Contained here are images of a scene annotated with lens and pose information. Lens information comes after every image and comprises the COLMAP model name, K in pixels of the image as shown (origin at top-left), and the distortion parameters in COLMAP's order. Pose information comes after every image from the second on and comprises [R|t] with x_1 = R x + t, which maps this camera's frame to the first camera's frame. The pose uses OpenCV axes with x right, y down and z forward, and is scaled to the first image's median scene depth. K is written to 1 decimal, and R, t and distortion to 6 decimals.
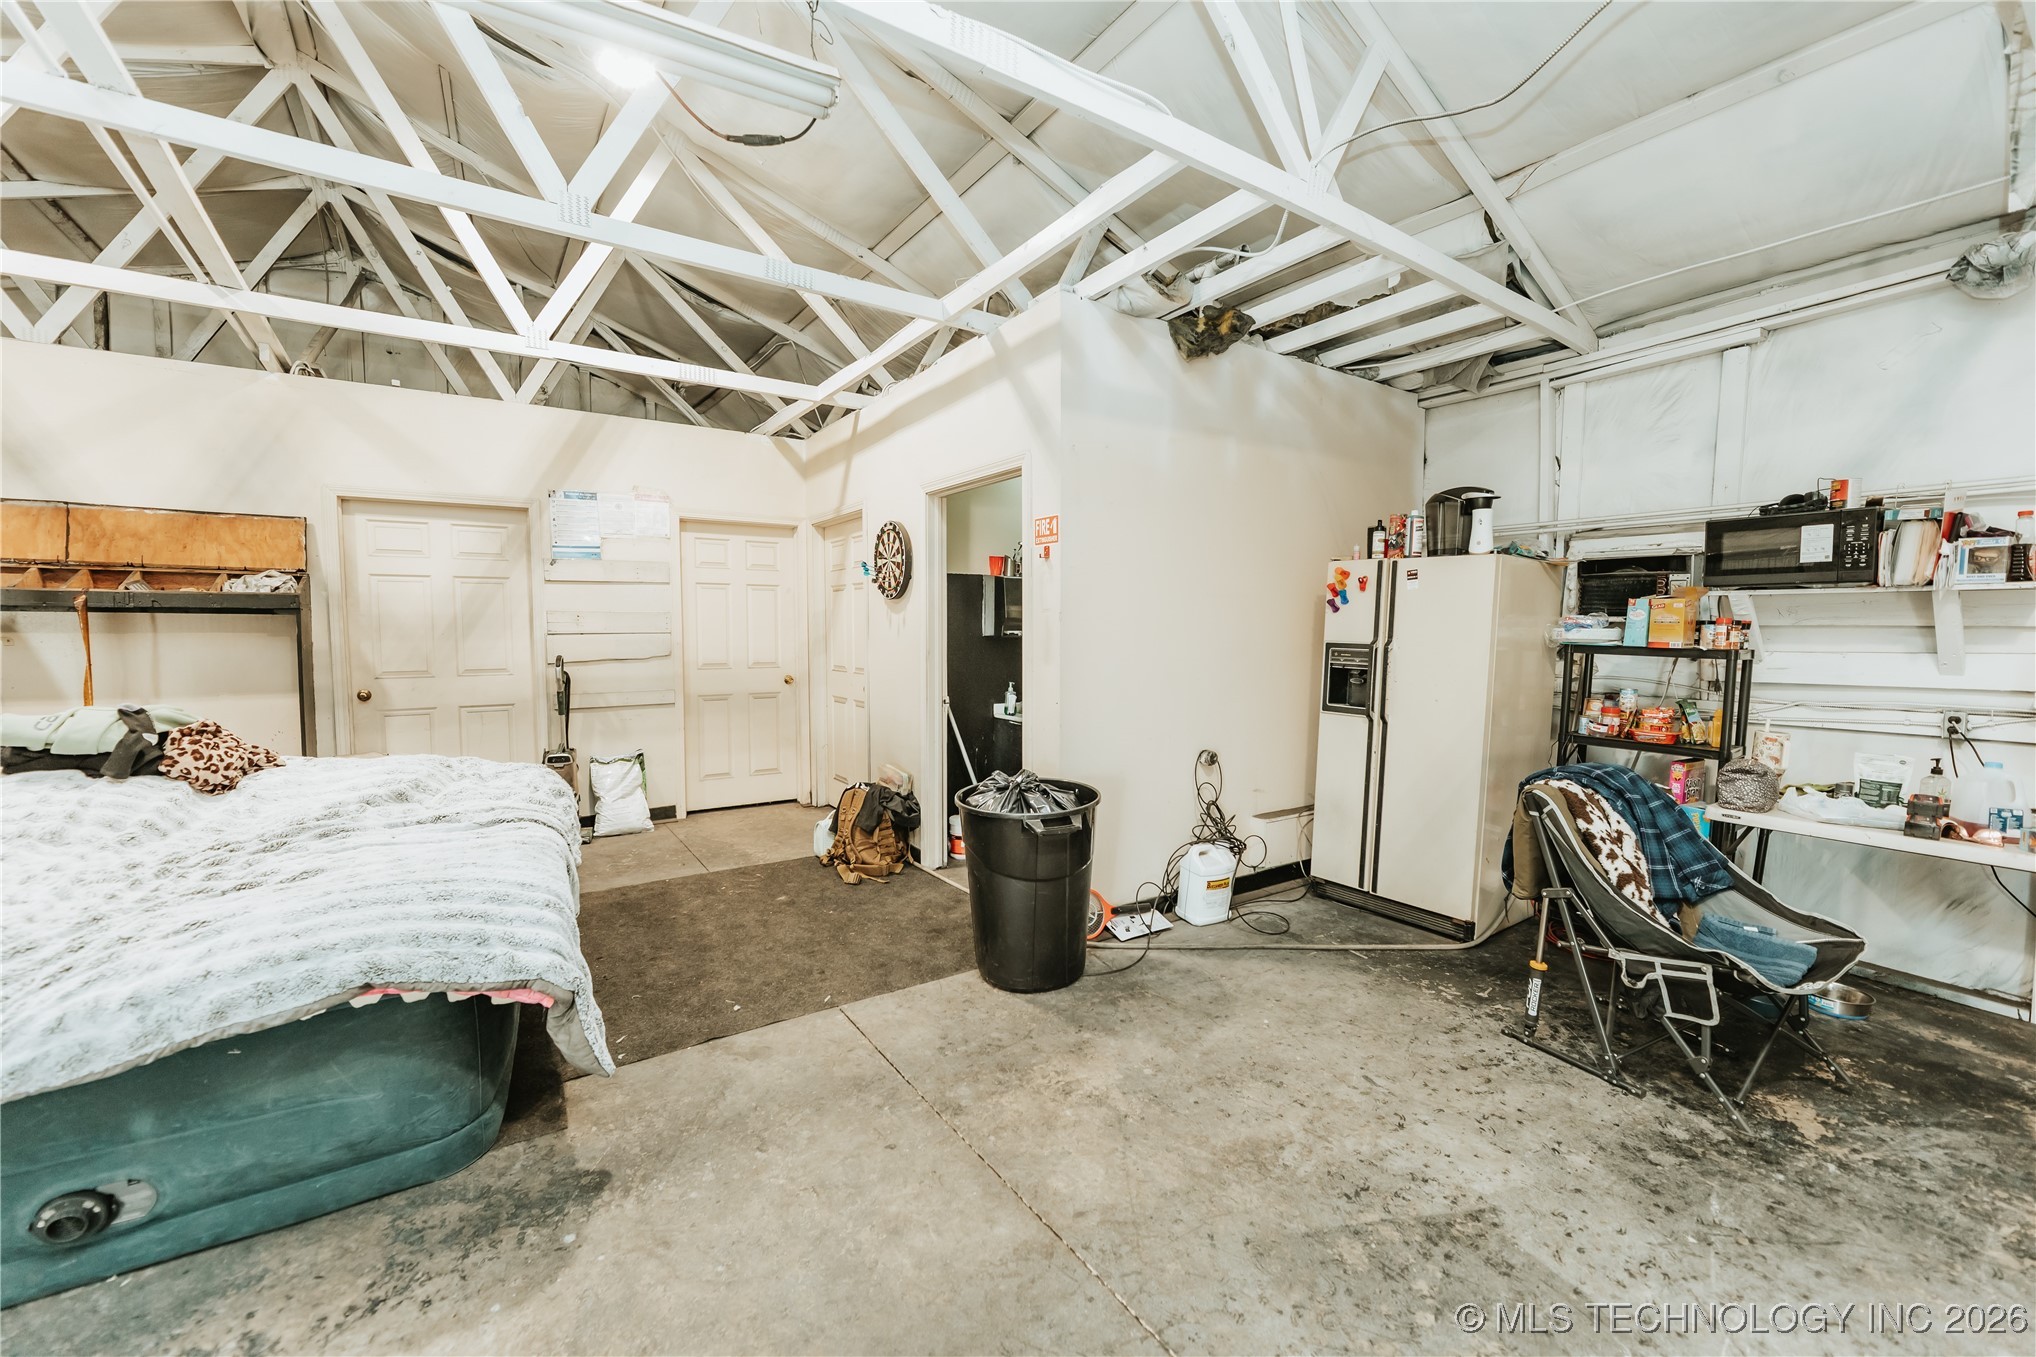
lens RADIAL K [[814.0, 0, 1020.7], [0, 814.0, 676.7], [0, 0, 1]] dist [-0.001795, 0.000120]
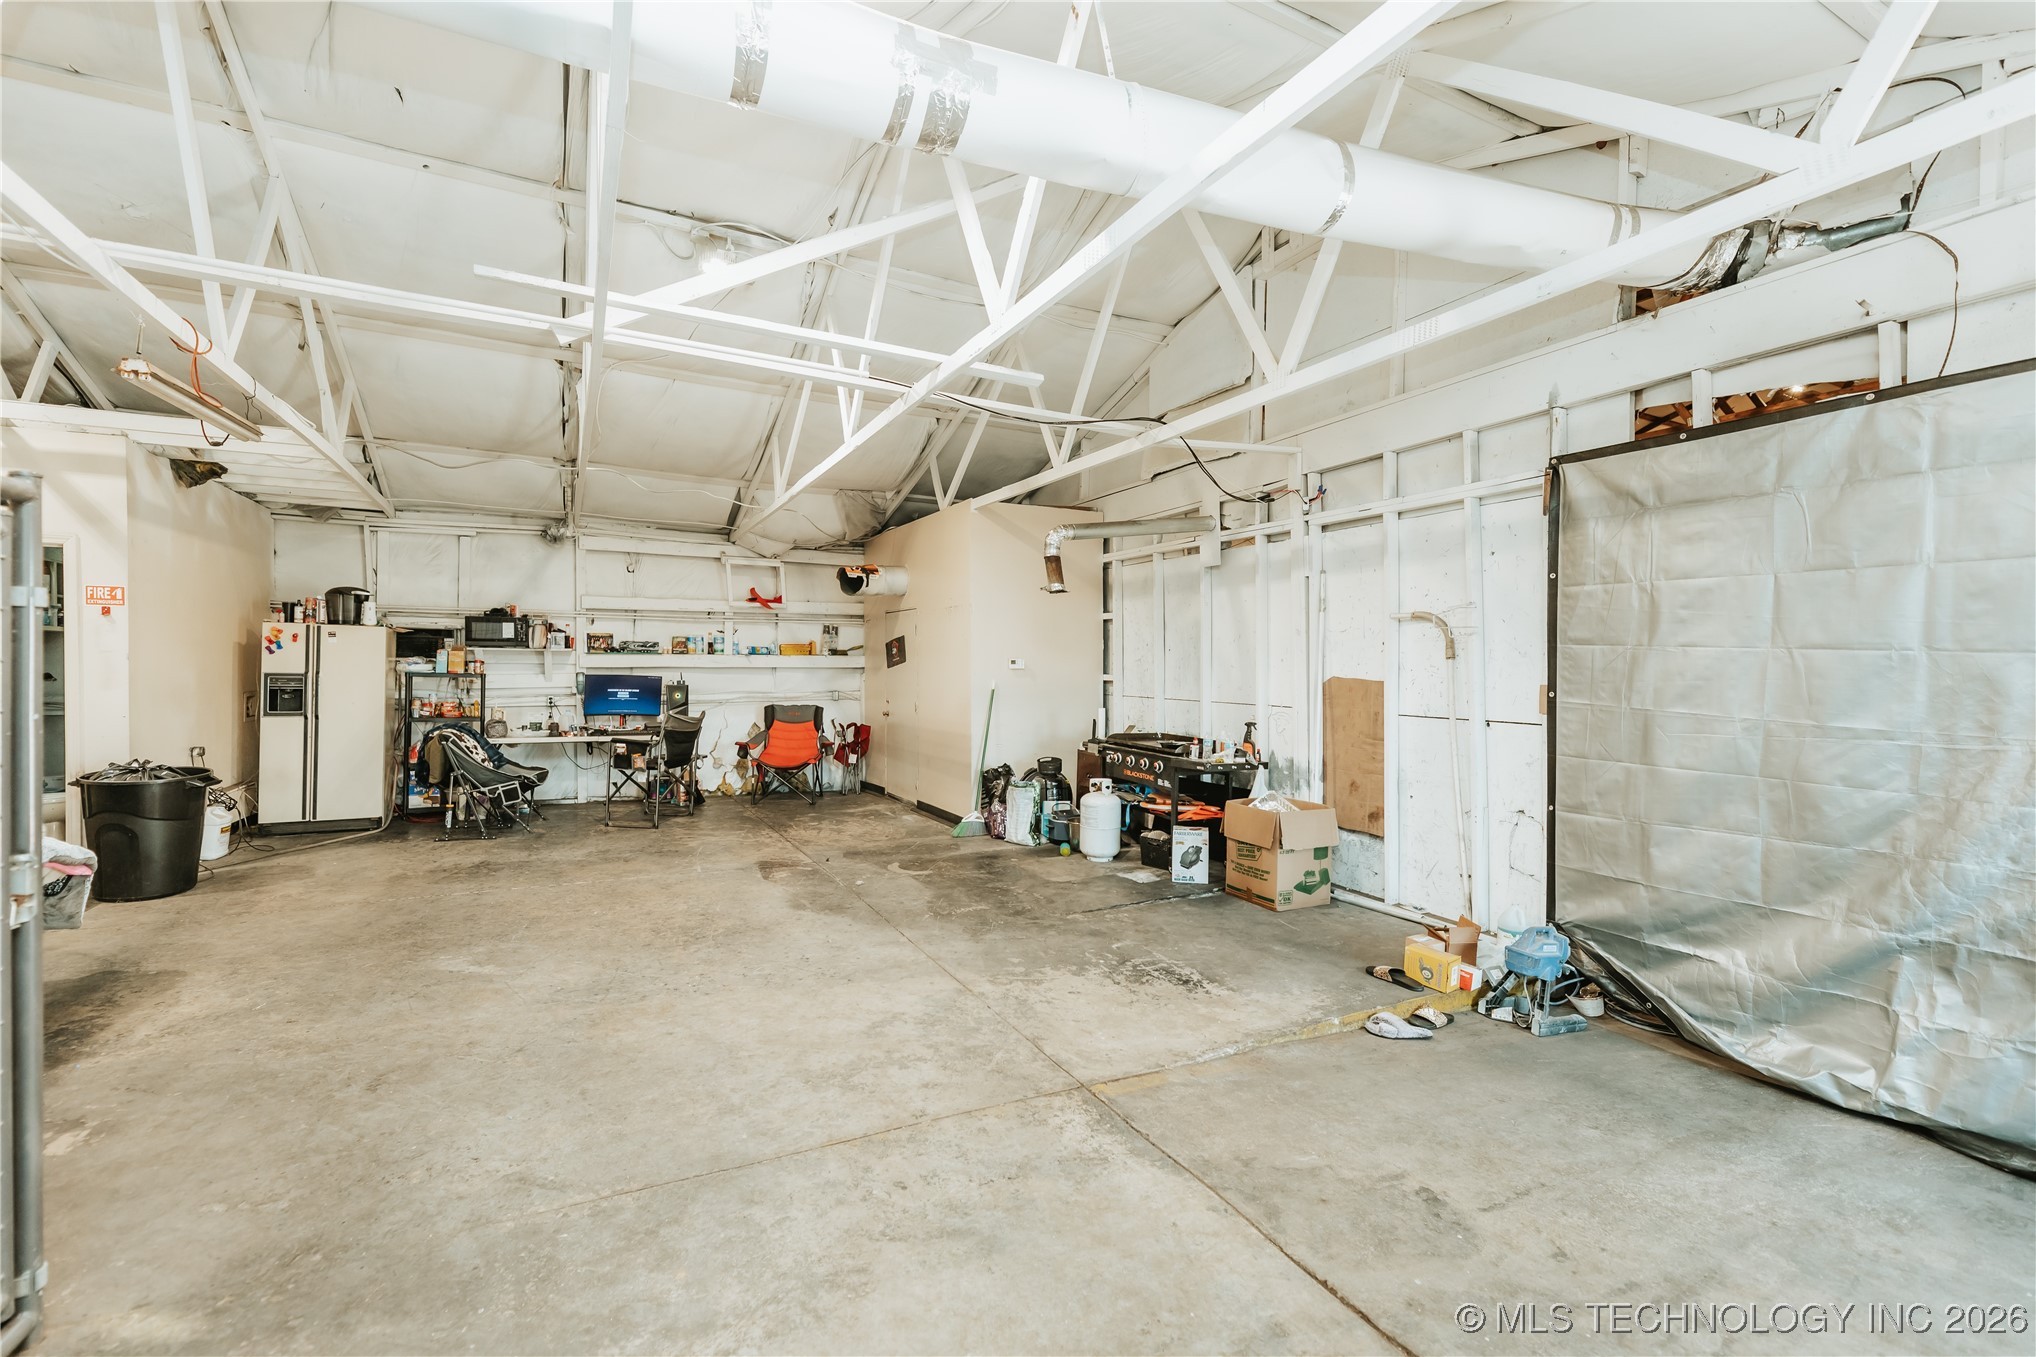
lens RADIAL K [[823.4, 0, 1019.7], [0, 823.4, 673.8], [0, 0, 1]] dist [-0.000472, 0.000072]
pose [[0.096526, -0.011555, 0.995263, -1.167905], [0.055401, 0.998445, 0.006219, 0.033246], [-0.993787, 0.054538, 0.097017, -0.669418]]
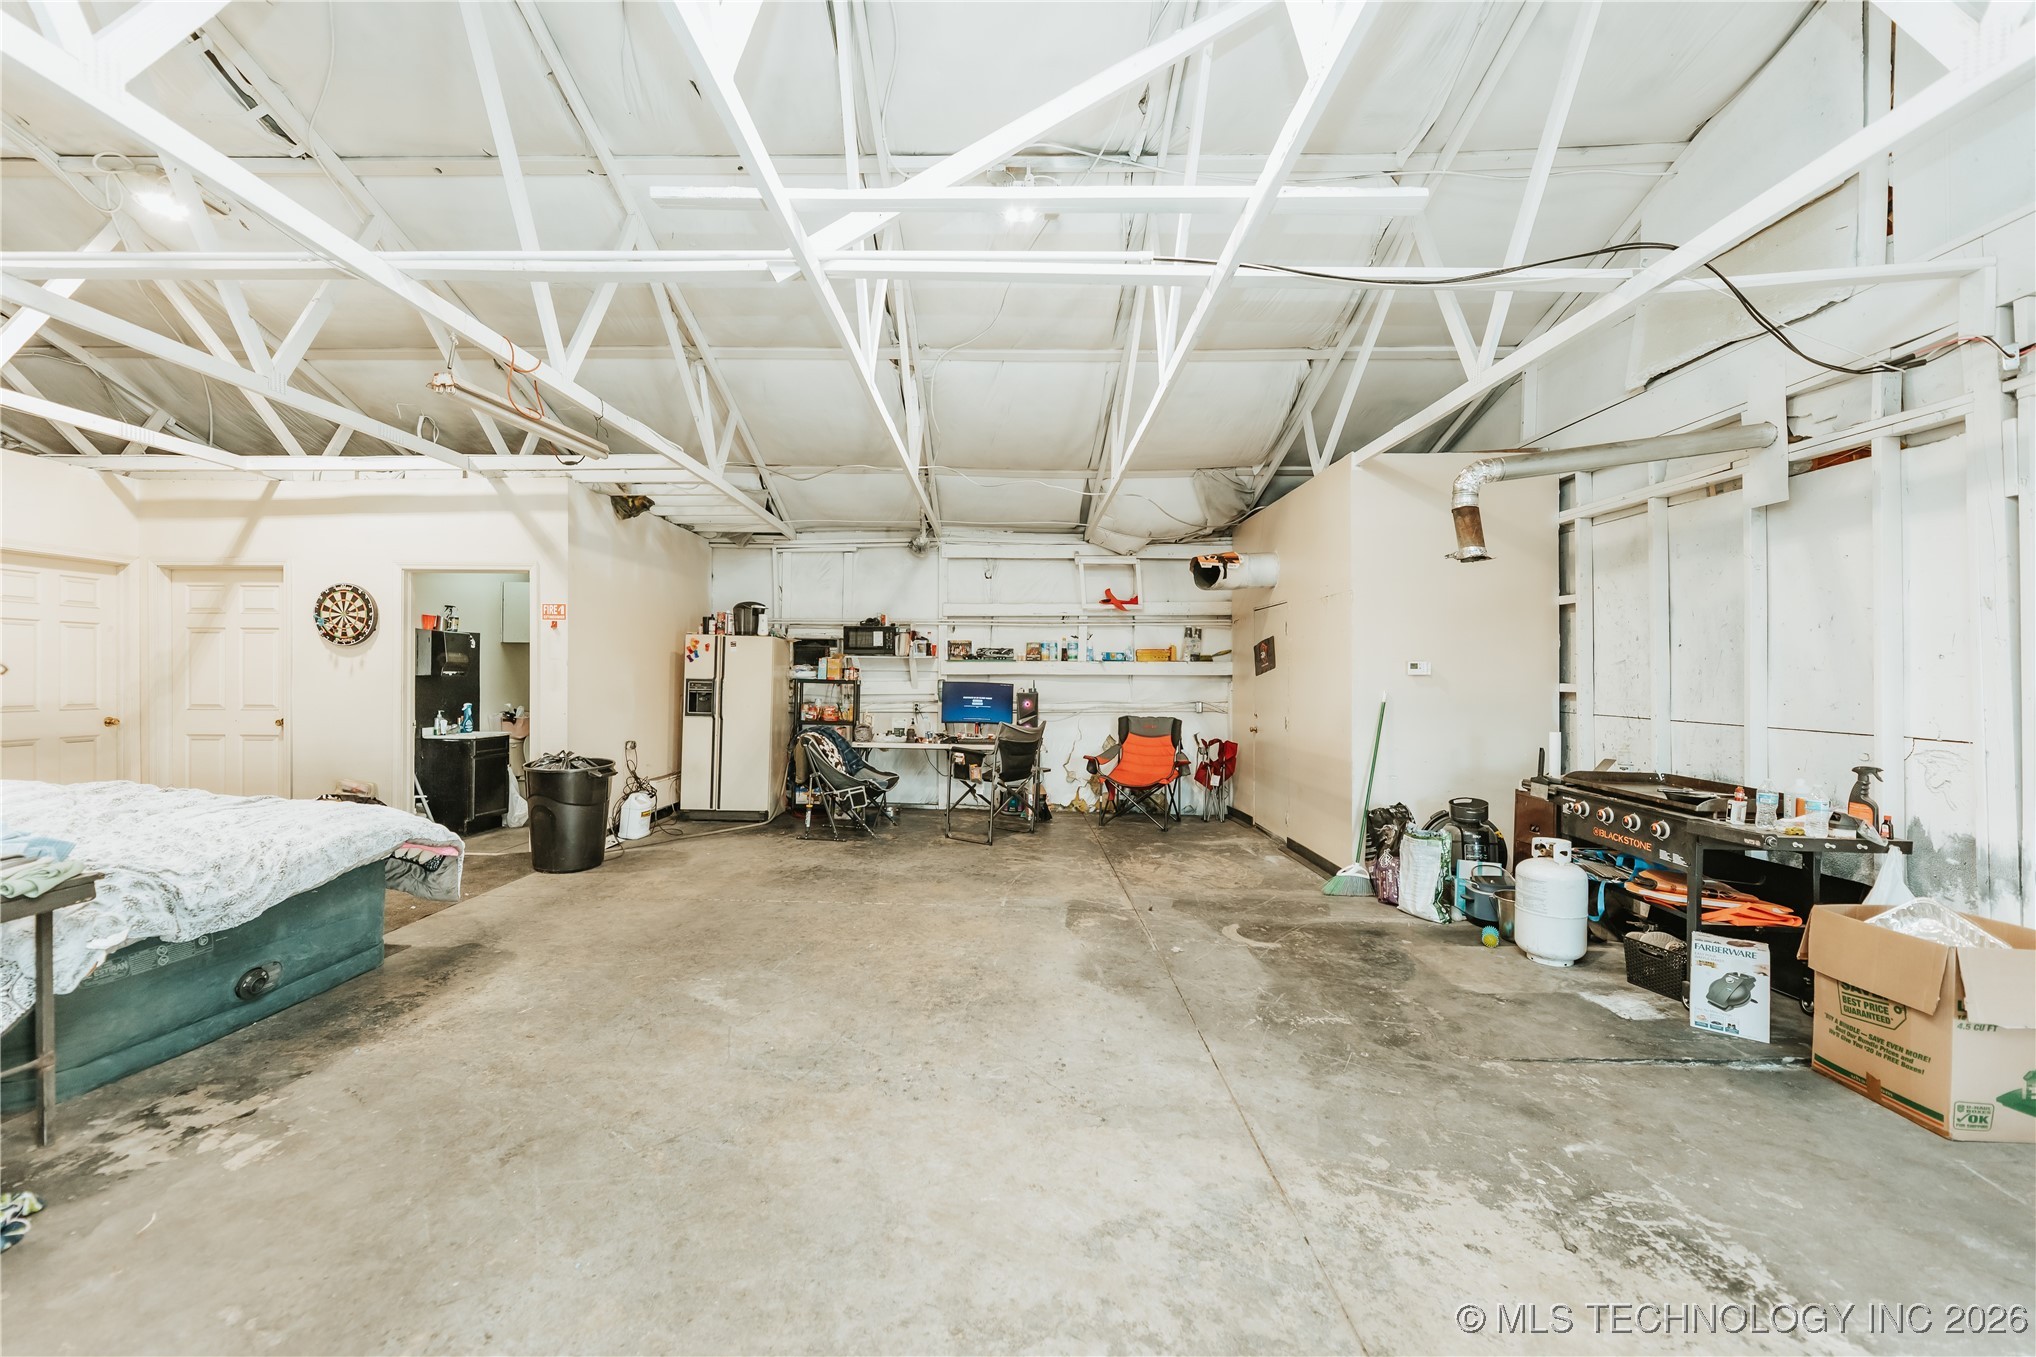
lens RADIAL K [[814.0, 0, 1020.7], [0, 814.0, 676.7], [0, 0, 1]] dist [-0.001795, 0.000120]
pose [[0.556911, -0.000303, 0.830572, -0.781371], [0.046487, 0.998444, -0.030806, 0.048549], [-0.829270, 0.055767, 0.556058, -0.688375]]
